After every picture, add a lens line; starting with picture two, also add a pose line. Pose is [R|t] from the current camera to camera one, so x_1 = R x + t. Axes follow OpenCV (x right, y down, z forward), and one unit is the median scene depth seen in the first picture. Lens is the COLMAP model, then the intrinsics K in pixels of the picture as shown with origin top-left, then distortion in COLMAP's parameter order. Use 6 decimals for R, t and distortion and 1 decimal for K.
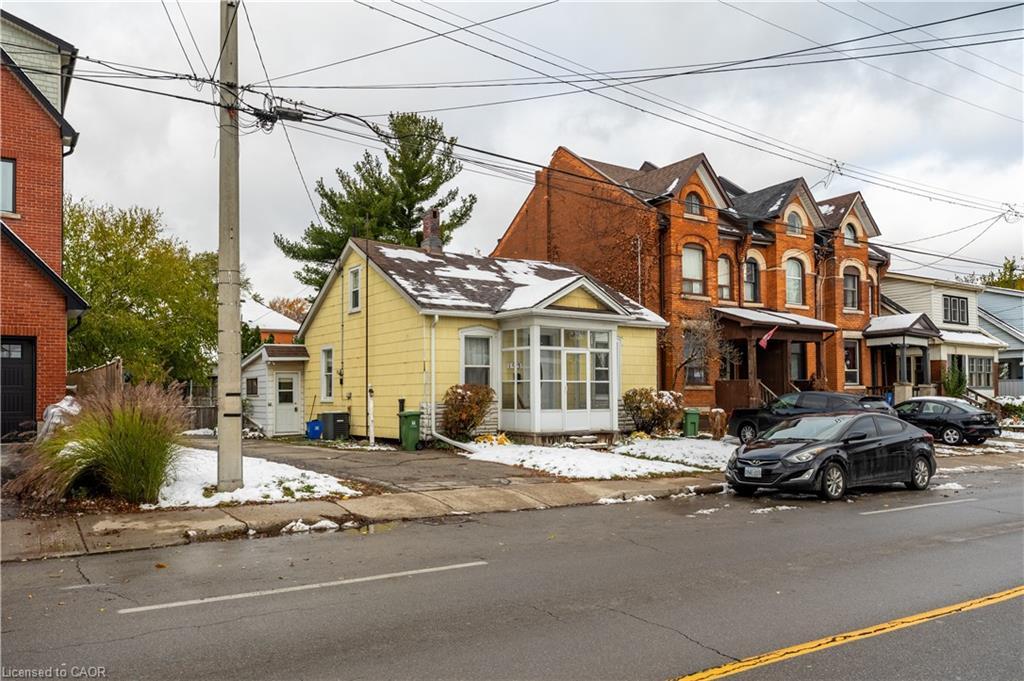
lens RADIAL K [[768.5, 0, 509.6], [0, 768.5, 388.8], [0, 0, 1]] dist [0.005215, 0.001515]
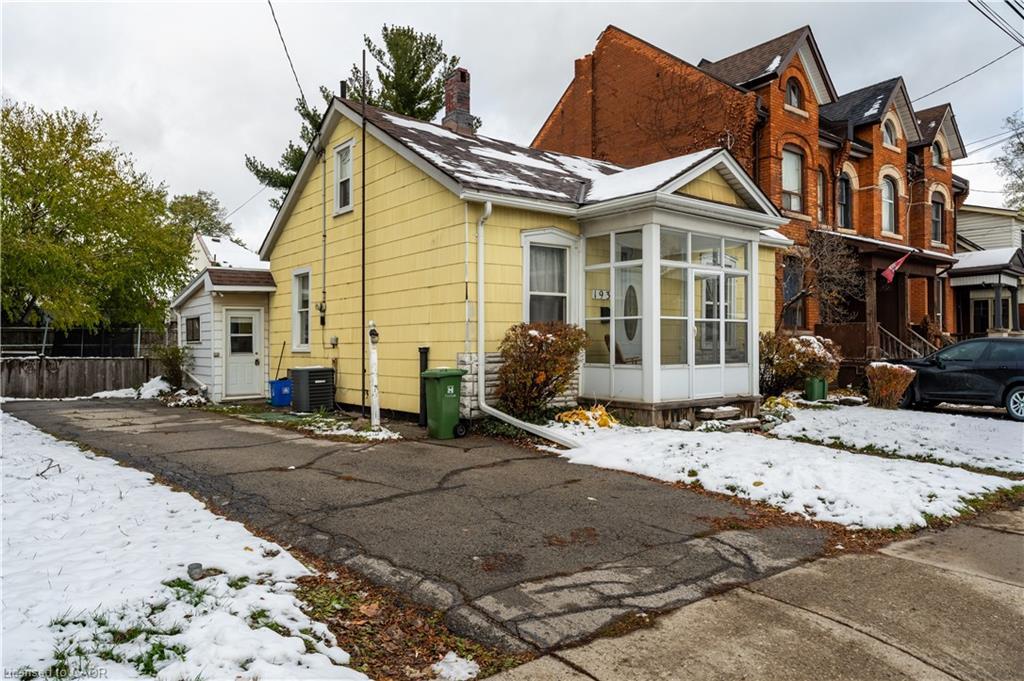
lens RADIAL K [[699.4, 0, 545.4], [0, 699.4, 342.1], [0, 0, 1]] dist [0.000465, 0.001118]
pose [[0.996349, 0.001460, 0.085361, -0.074919], [-0.001950, 0.999982, 0.005660, 0.004833], [-0.085351, -0.005806, 0.996334, 0.363196]]
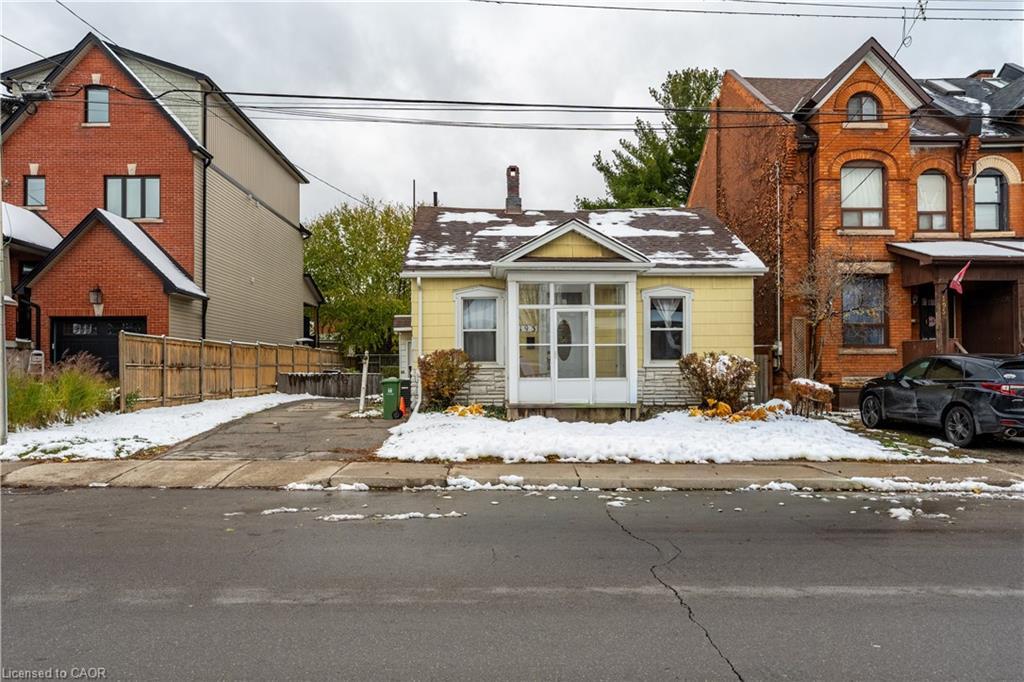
lens RADIAL K [[732.2, 0, 516.2], [0, 732.2, 366.8], [0, 0, 1]] dist [-0.000758, 0.000999]
pose [[0.843619, -0.001319, -0.536941, 0.379569], [0.006636, 0.999946, 0.007970, 0.006365], [0.536901, -0.010287, 0.843582, 0.233203]]
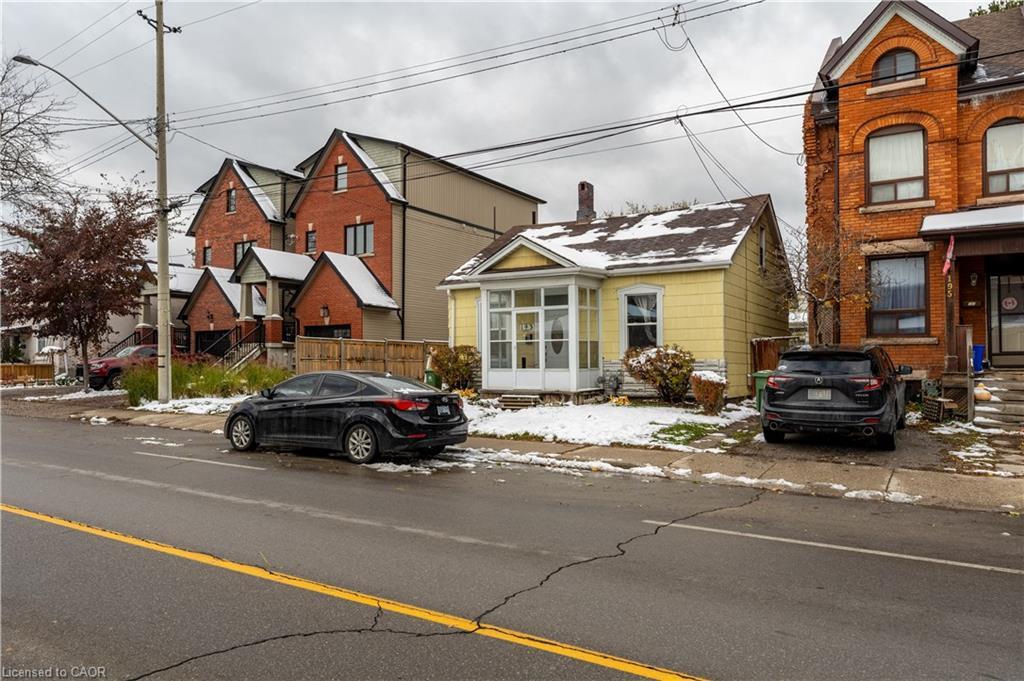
lens RADIAL K [[732.2, 0, 516.2], [0, 732.2, 366.3], [0, 0, 1]] dist [-0.000758, 0.000999]
pose [[0.393671, 0.005795, -0.919233, 0.782923], [0.011680, 0.999868, 0.011305, 0.010533], [0.919177, -0.015187, 0.393551, 0.495637]]
